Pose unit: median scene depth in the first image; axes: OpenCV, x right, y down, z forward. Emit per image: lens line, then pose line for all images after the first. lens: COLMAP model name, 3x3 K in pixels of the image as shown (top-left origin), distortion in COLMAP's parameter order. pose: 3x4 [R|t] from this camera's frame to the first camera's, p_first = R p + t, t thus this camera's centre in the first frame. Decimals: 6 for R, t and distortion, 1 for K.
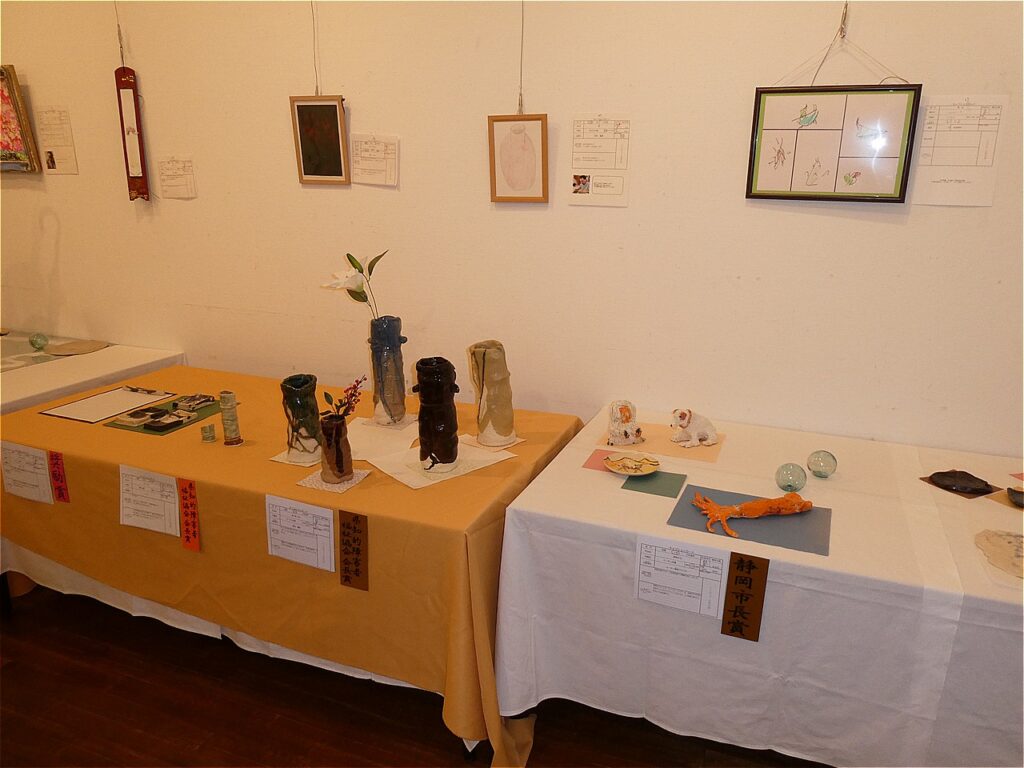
lens RADIAL K [[739.0, 0, 533.1], [0, 739.0, 384.0], [0, 0, 1]] dist [0.002137, 0.000517]
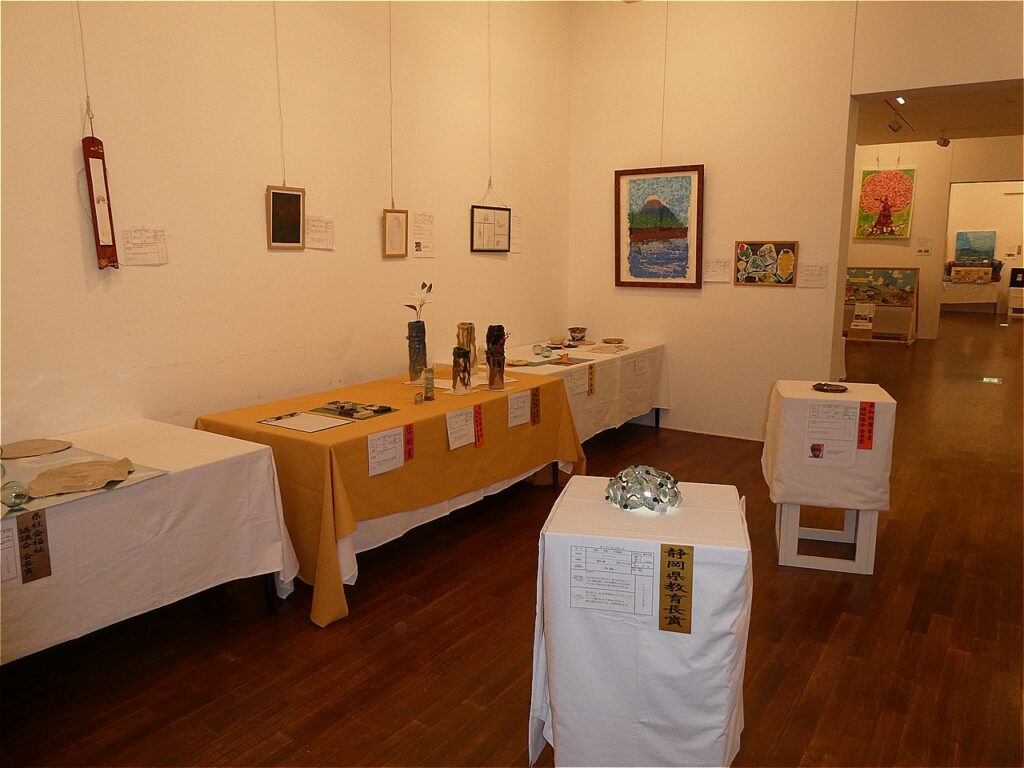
lens RADIAL K [[739.0, 0, 533.1], [0, 739.0, 384.0], [0, 0, 1]] dist [0.002137, 0.000517]
pose [[0.194385, -0.183386, 0.963631, -1.610356], [0.278780, 0.952189, 0.124973, -0.079426], [-0.940477, 0.244348, 0.236216, 0.320656]]
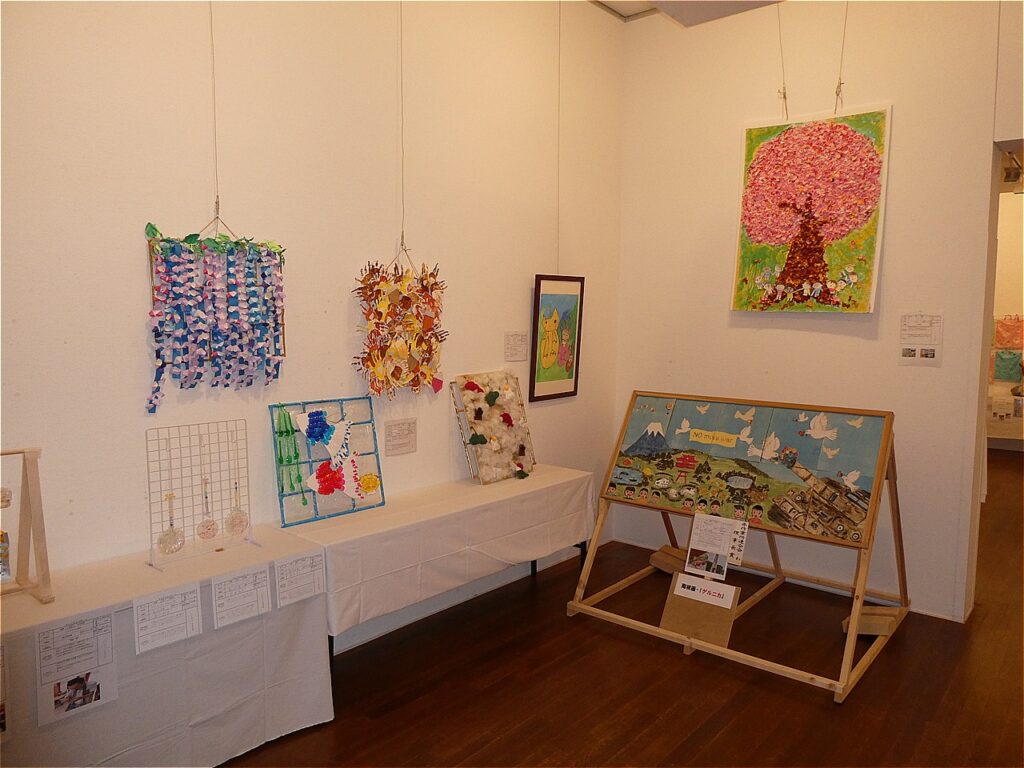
lens RADIAL K [[739.0, 0, 533.1], [0, 739.0, 384.0], [0, 0, 1]] dist [0.002137, 0.000517]
pose [[0.298103, -0.086516, 0.950605, -1.546439], [0.262427, 0.964936, 0.005525, -0.073566], [-0.917751, 0.247817, 0.310355, 0.299306]]
